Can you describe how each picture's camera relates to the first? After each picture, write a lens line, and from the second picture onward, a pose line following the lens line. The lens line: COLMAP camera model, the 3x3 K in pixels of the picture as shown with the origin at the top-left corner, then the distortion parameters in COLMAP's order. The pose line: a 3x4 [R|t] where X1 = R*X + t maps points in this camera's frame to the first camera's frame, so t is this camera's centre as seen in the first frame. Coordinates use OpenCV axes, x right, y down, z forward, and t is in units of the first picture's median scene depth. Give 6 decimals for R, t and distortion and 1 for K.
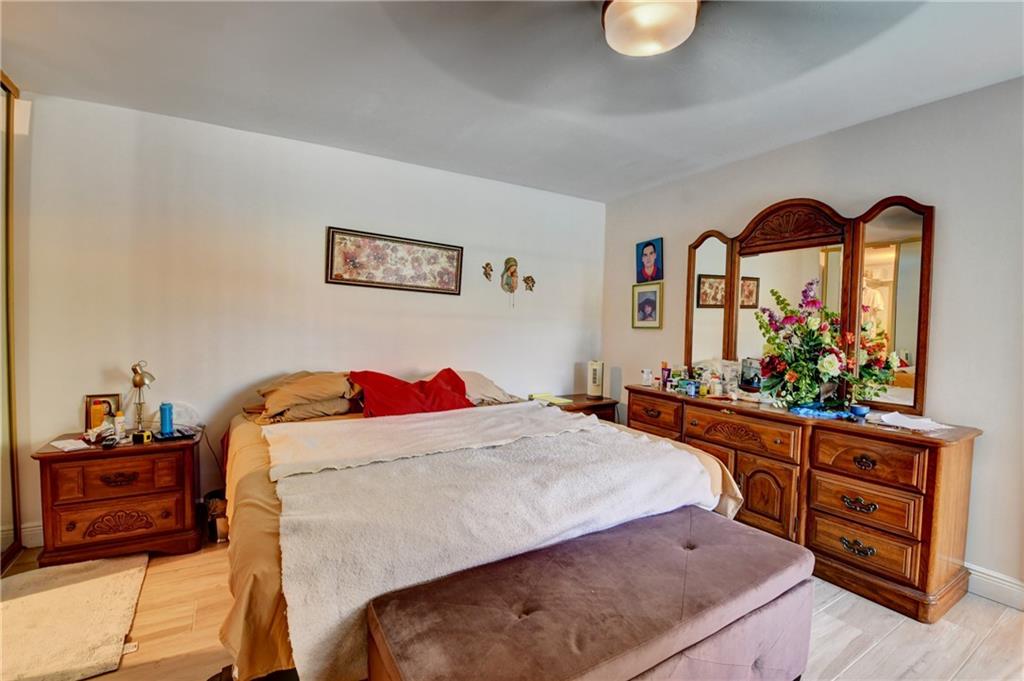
lens RADIAL K [[449.8, 0, 515.5], [0, 449.8, 342.8], [0, 0, 1]] dist [0.019787, -0.029793]
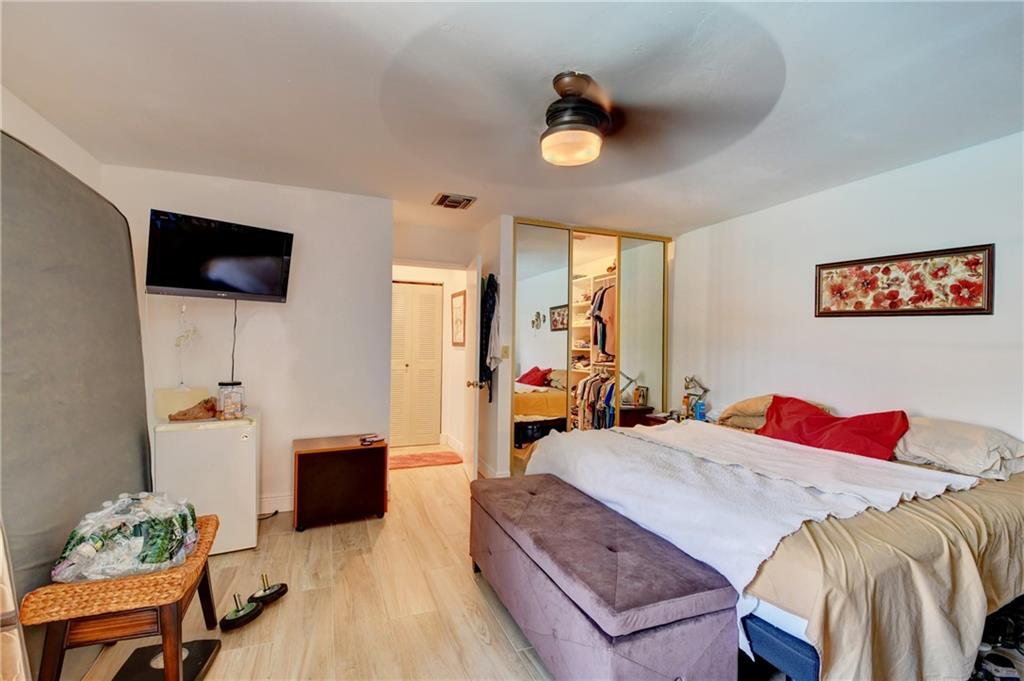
lens RADIAL K [[449.8, 0, 515.5], [0, 449.8, 342.8], [0, 0, 1]] dist [0.019787, -0.029793]
pose [[-0.163655, -0.029727, -0.986070, 0.713798], [-0.065109, 0.997692, -0.019272, -0.003473], [0.984367, 0.061048, -0.165212, 0.445804]]
